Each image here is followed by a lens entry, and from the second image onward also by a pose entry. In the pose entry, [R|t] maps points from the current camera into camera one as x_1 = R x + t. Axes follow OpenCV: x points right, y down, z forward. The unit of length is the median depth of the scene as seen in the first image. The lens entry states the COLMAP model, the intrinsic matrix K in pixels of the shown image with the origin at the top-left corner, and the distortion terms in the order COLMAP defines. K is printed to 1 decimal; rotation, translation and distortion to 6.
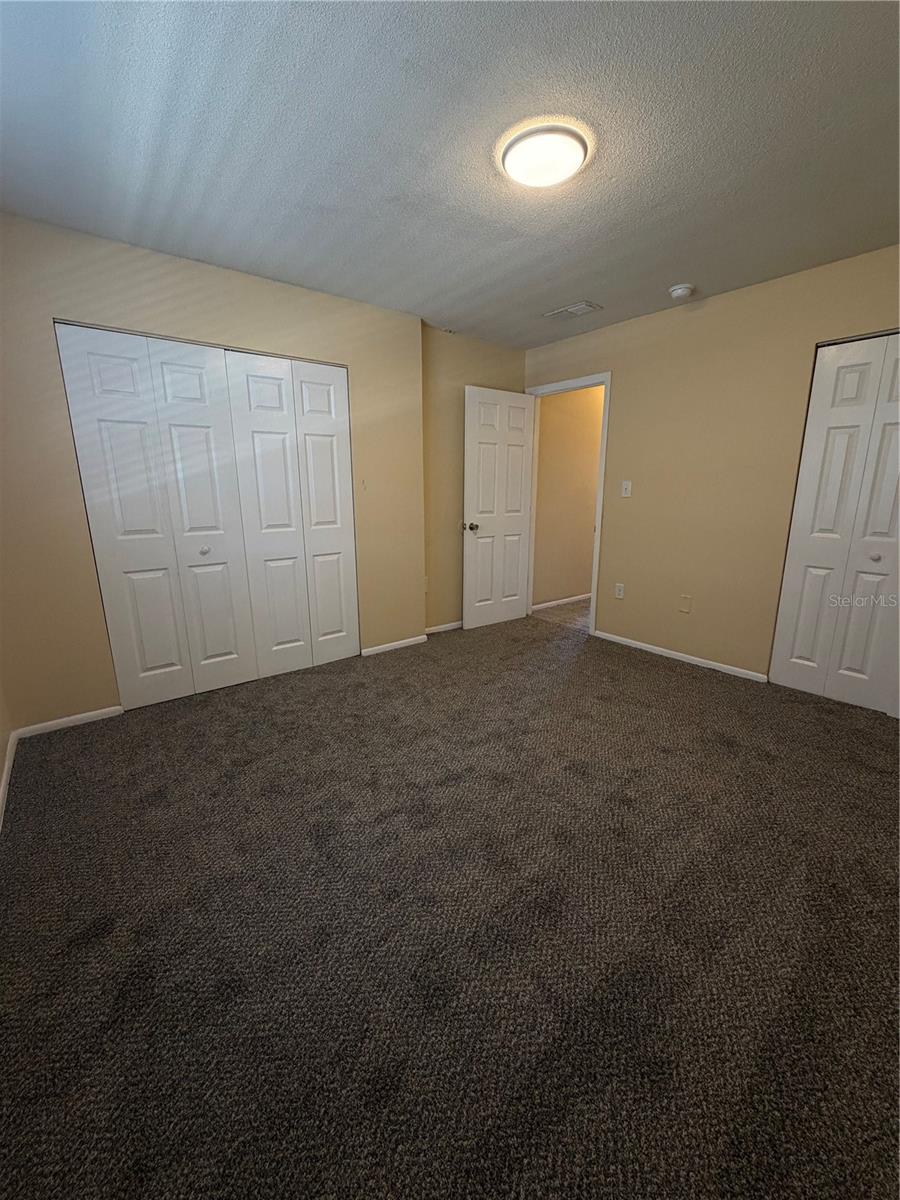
lens RADIAL K [[479.4, 0, 448.9], [0, 479.4, 596.2], [0, 0, 1]] dist [0.000132, 0.000035]
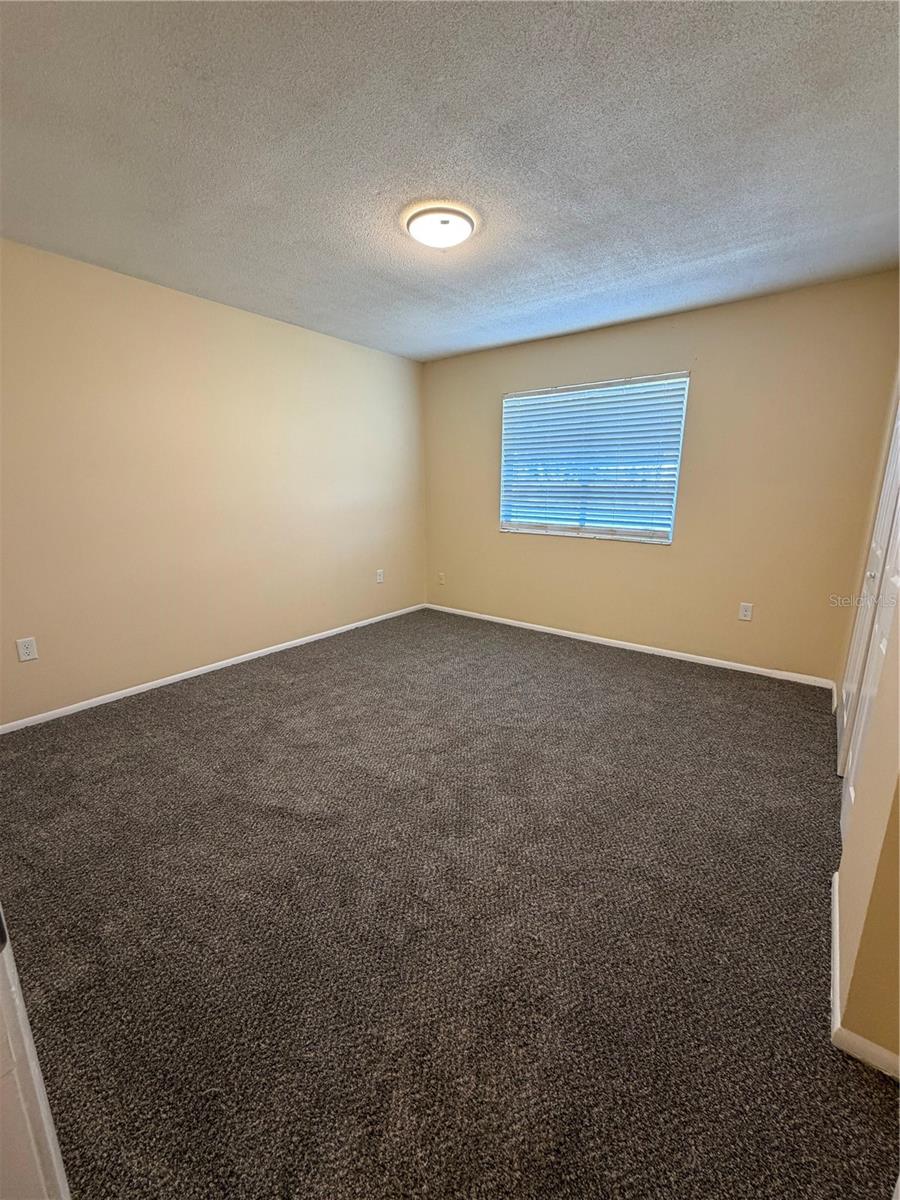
lens RADIAL K [[479.4, 0, 448.9], [0, 479.4, 596.2], [0, 0, 1]] dist [0.000132, 0.000035]
pose [[-0.971016, 0.055622, -0.232452, 0.280890], [-0.052252, 0.899621, 0.433534, -0.327244], [0.233233, 0.433115, -0.870640, 1.376149]]
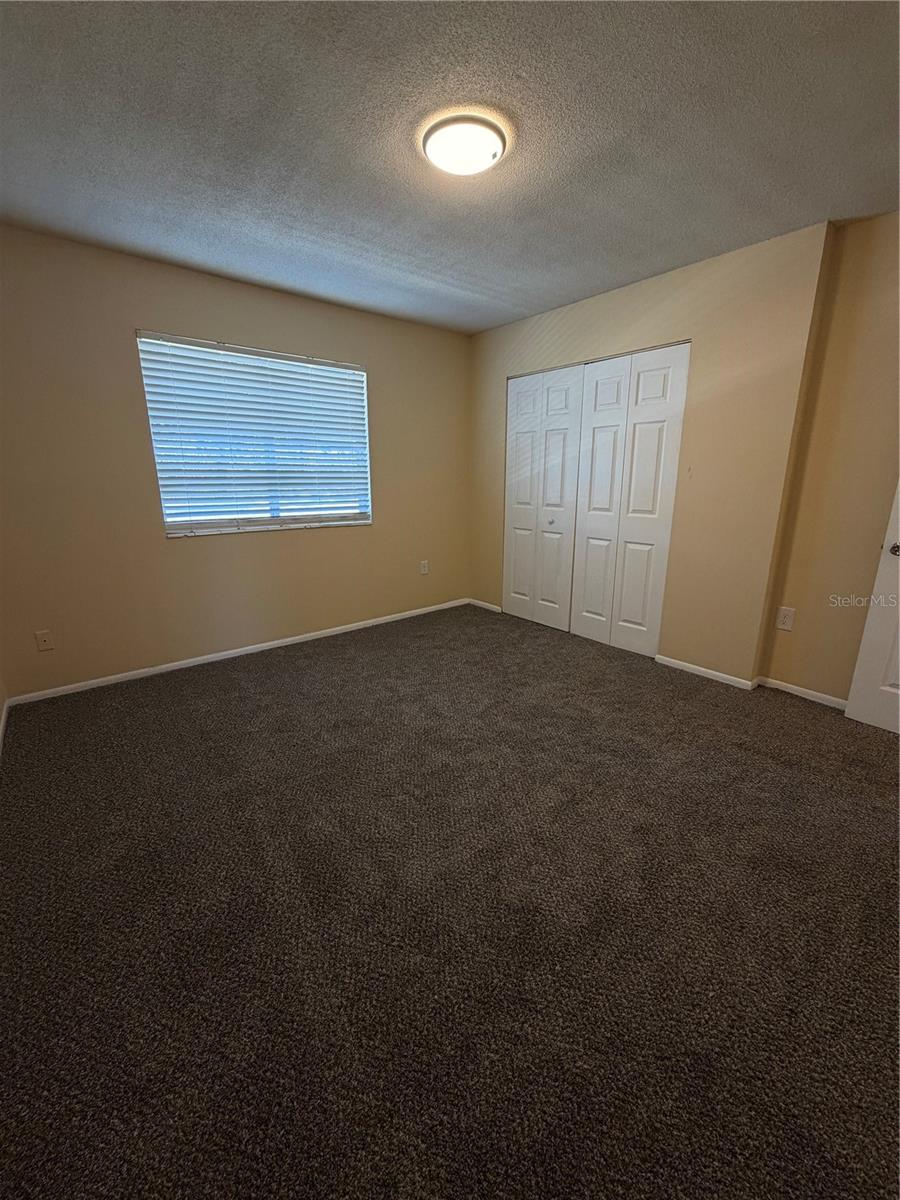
lens RADIAL K [[479.4, 0, 448.9], [0, 479.4, 596.2], [0, 0, 1]] dist [0.000132, 0.000035]
pose [[0.018279, 0.251395, -0.967712, 0.770844], [-0.225523, 0.943967, 0.240967, -0.142477], [0.974066, 0.213837, 0.073950, 0.600449]]
